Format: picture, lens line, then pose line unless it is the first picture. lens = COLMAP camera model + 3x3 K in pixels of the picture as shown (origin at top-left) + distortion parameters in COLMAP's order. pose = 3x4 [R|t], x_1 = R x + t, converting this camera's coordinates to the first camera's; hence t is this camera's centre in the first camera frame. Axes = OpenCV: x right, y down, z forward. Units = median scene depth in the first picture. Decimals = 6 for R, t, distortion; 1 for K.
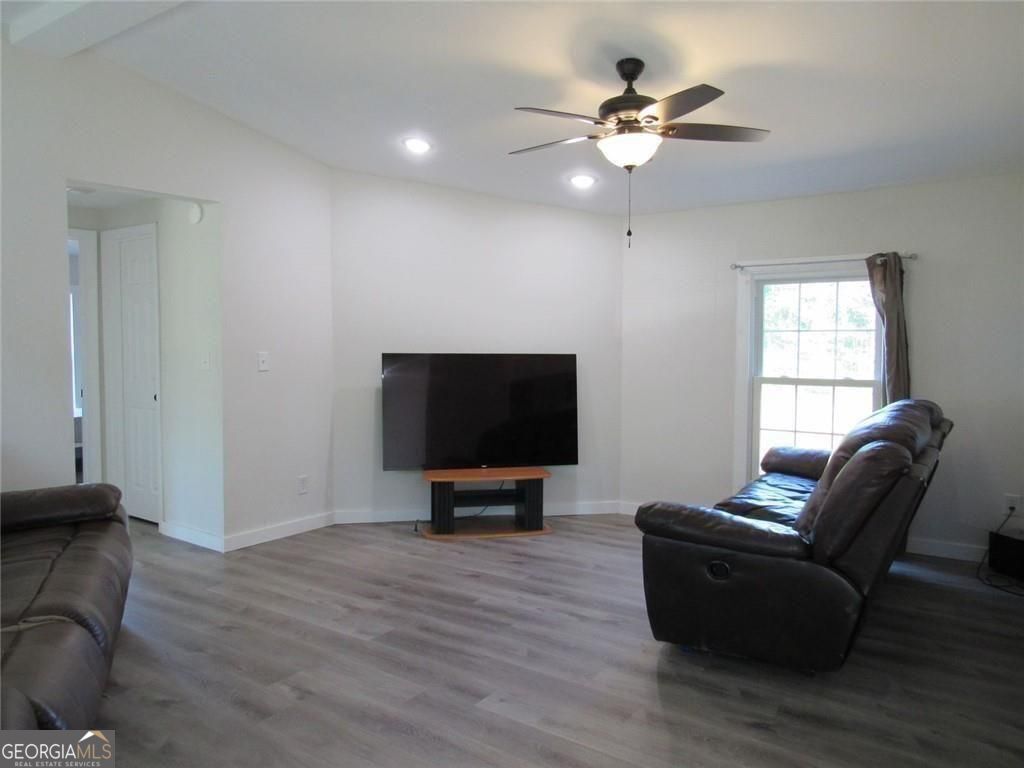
lens RADIAL K [[729.4, 0, 494.0], [0, 729.4, 388.8], [0, 0, 1]] dist [-0.028352, 0.004878]
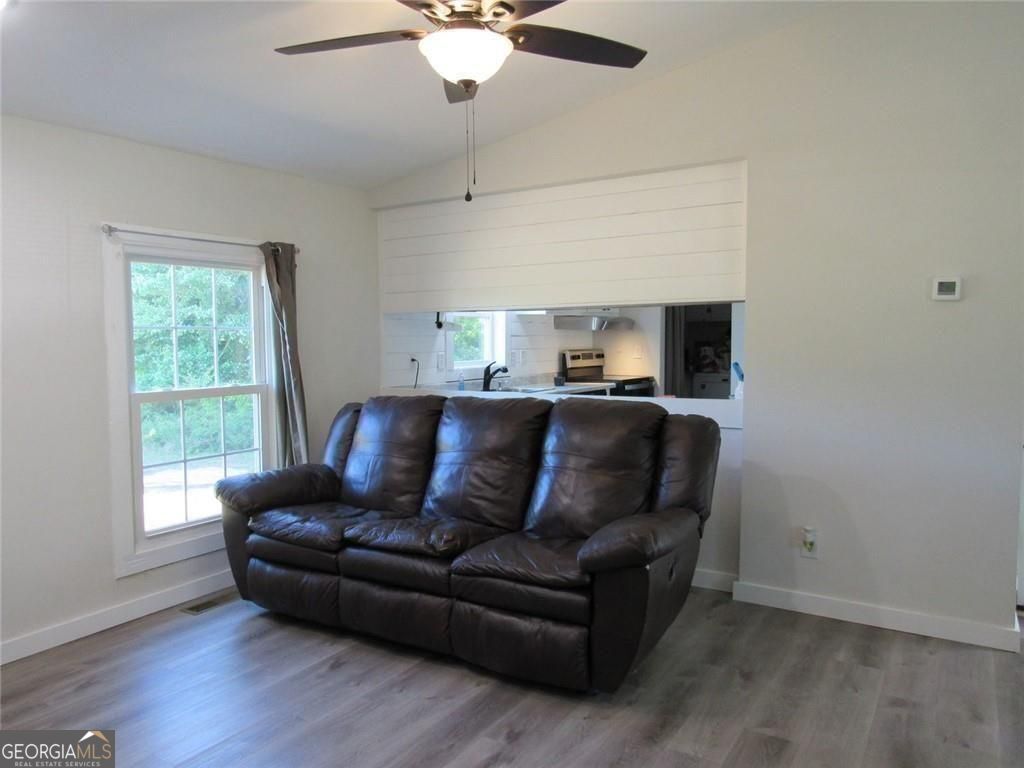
lens RADIAL K [[729.4, 0, 494.0], [0, 729.4, 388.8], [0, 0, 1]] dist [-0.028352, 0.004878]
pose [[-0.049438, -0.066145, 0.996585, -0.615933], [0.080577, 0.994288, 0.069990, -0.075037], [-0.995522, 0.083762, -0.043826, 1.230985]]
